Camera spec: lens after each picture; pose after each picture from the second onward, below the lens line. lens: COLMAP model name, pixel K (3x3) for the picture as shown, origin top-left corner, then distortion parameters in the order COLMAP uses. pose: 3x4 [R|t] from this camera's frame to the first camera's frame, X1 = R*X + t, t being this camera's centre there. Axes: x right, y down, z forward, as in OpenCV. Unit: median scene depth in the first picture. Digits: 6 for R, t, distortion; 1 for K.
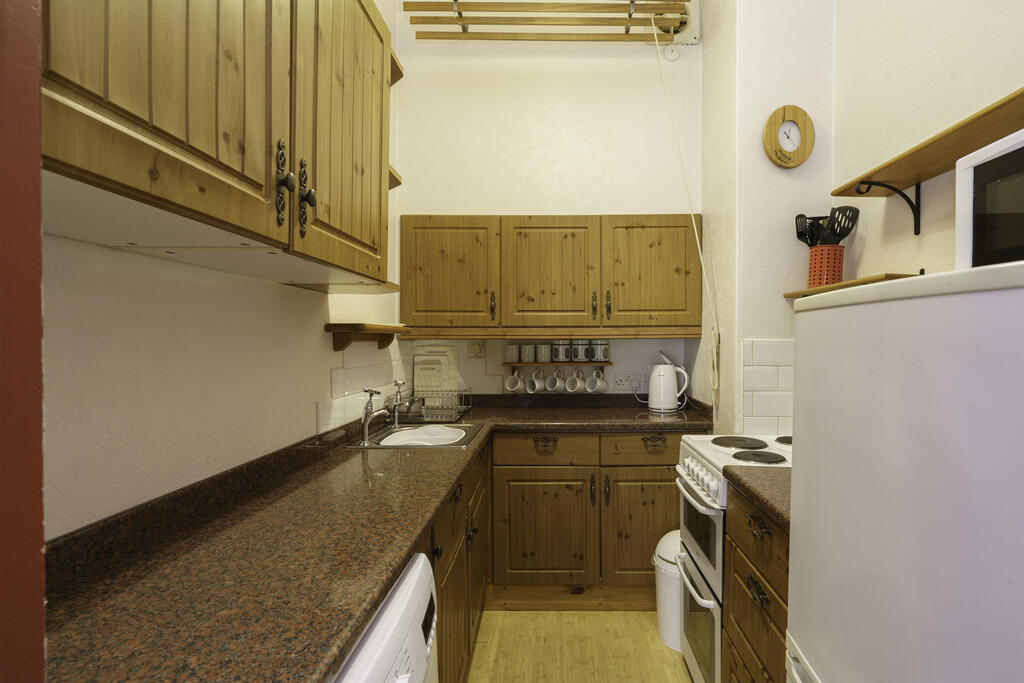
lens RADIAL K [[450.2, 0, 512.0], [0, 450.2, 341.5], [0, 0, 1]] dist [-0.001192, -0.000125]
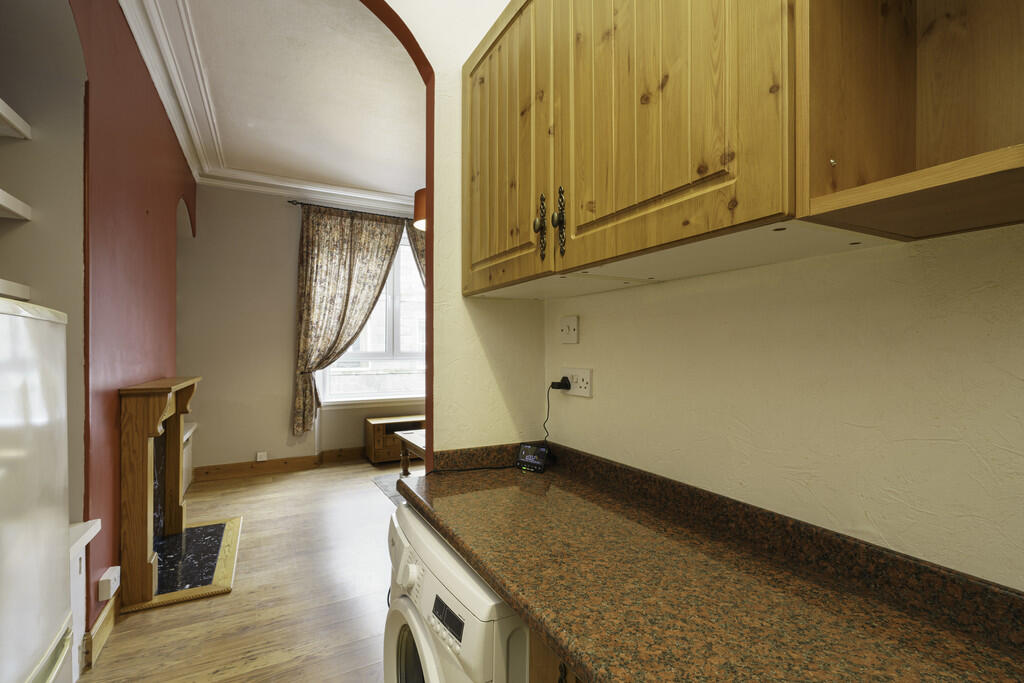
lens RADIAL K [[470.9, 0, 511.8], [0, 470.9, 348.7], [0, 0, 1]] dist [-0.000151, 0.000071]
pose [[-0.836076, 0.000468, -0.548614, 0.267253], [0.000372, 1.000000, 0.000286, -0.003159], [0.548614, 0.000035, -0.836076, 1.858101]]
